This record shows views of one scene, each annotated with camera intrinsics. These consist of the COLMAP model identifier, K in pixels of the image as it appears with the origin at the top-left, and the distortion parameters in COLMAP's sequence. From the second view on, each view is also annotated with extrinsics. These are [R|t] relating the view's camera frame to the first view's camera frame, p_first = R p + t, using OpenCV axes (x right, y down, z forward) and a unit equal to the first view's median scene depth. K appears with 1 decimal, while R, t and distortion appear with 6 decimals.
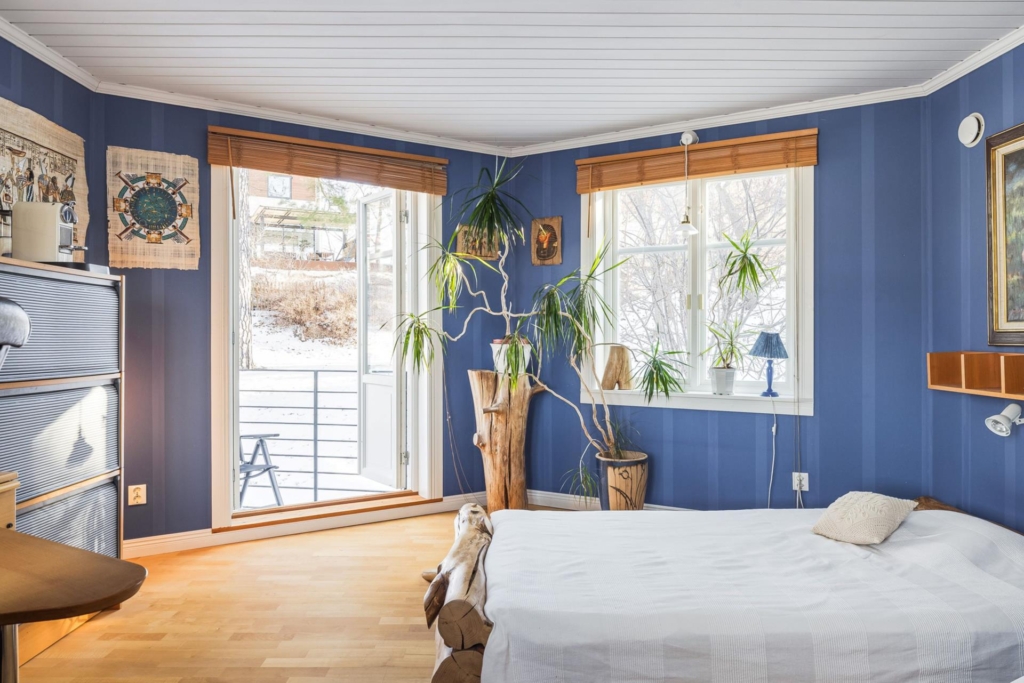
lens RADIAL K [[675.7, 0, 512.0], [0, 675.7, 341.5], [0, 0, 1]] dist [0.004046, -0.000026]
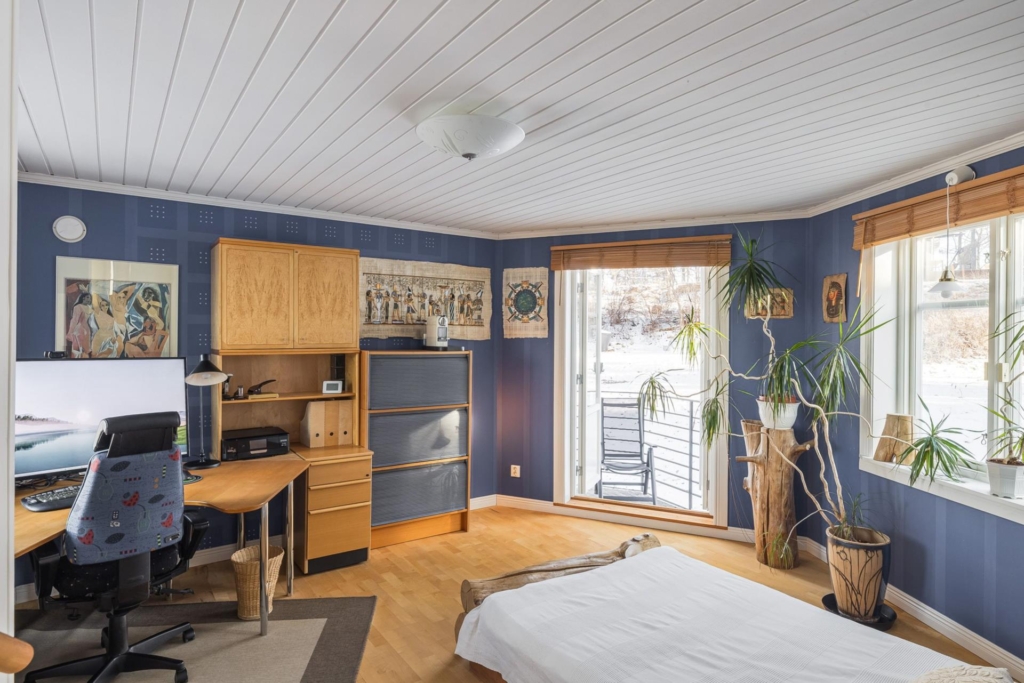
lens RADIAL K [[570.6, 0, 512.0], [0, 570.6, 341.5], [0, 0, 1]] dist [-0.001701, -0.000798]
pose [[0.559786, 0.016906, -0.828464, 0.604240], [-0.015947, 0.999826, 0.009628, -0.109317], [0.828483, 0.007822, 0.559959, 0.180603]]
